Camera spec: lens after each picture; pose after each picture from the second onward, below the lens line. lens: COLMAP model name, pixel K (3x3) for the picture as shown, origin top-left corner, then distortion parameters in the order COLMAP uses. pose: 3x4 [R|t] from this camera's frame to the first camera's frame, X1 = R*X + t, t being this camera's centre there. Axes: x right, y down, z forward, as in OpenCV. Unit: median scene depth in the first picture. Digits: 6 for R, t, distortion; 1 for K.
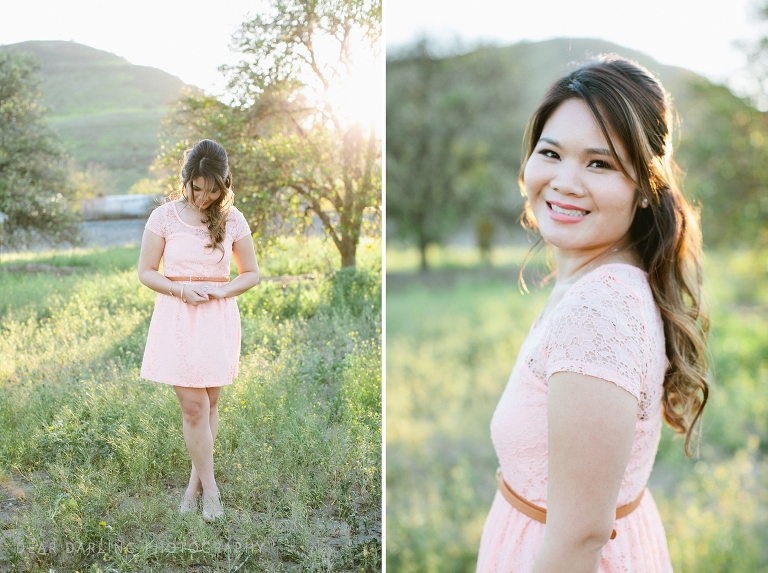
lens RADIAL K [[1091.5, 0, 384.0], [0, 1091.5, 286.5], [0, 0, 1]] dist [-0.198752, 0.077994]
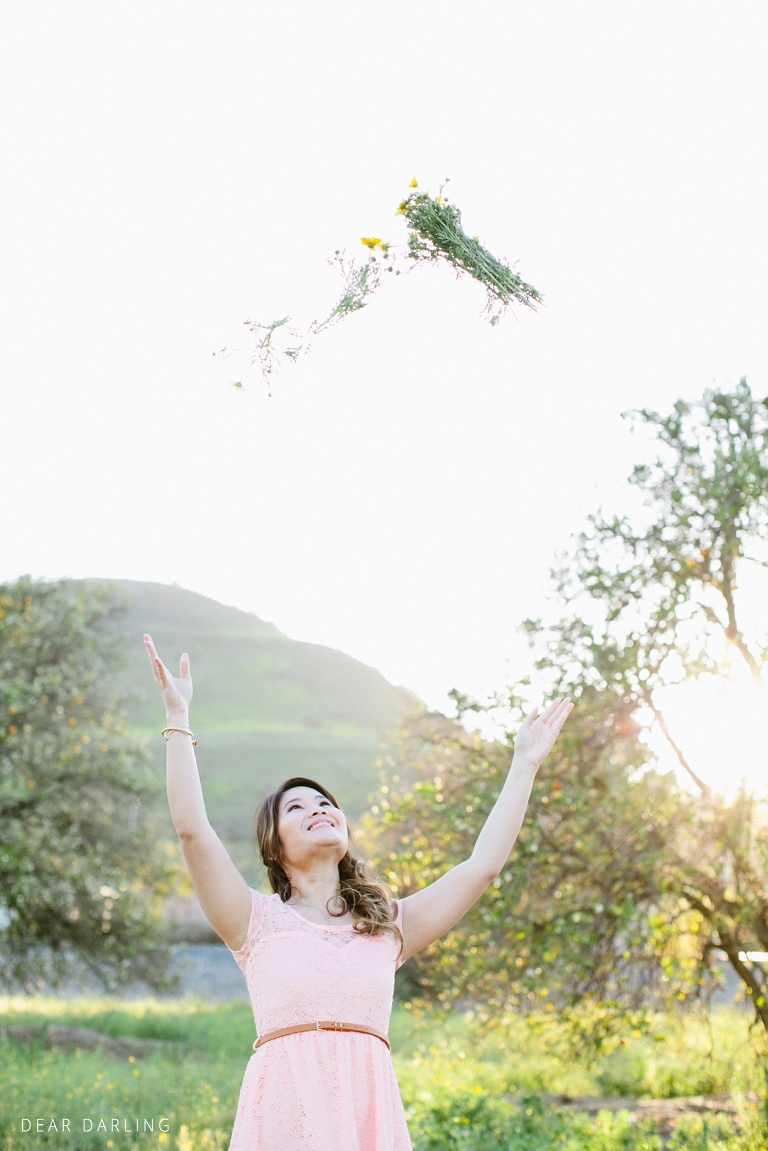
lens RADIAL K [[1547.0, 0, 384.0], [0, 1547.0, 575.5], [0, 0, 1]] dist [-0.094023, -0.009291]
pose [[0.995098, 0.048749, -0.086049, -0.145687], [-0.073099, 0.948597, -0.307930, -0.012723], [0.066615, 0.312710, 0.947510, 0.332976]]
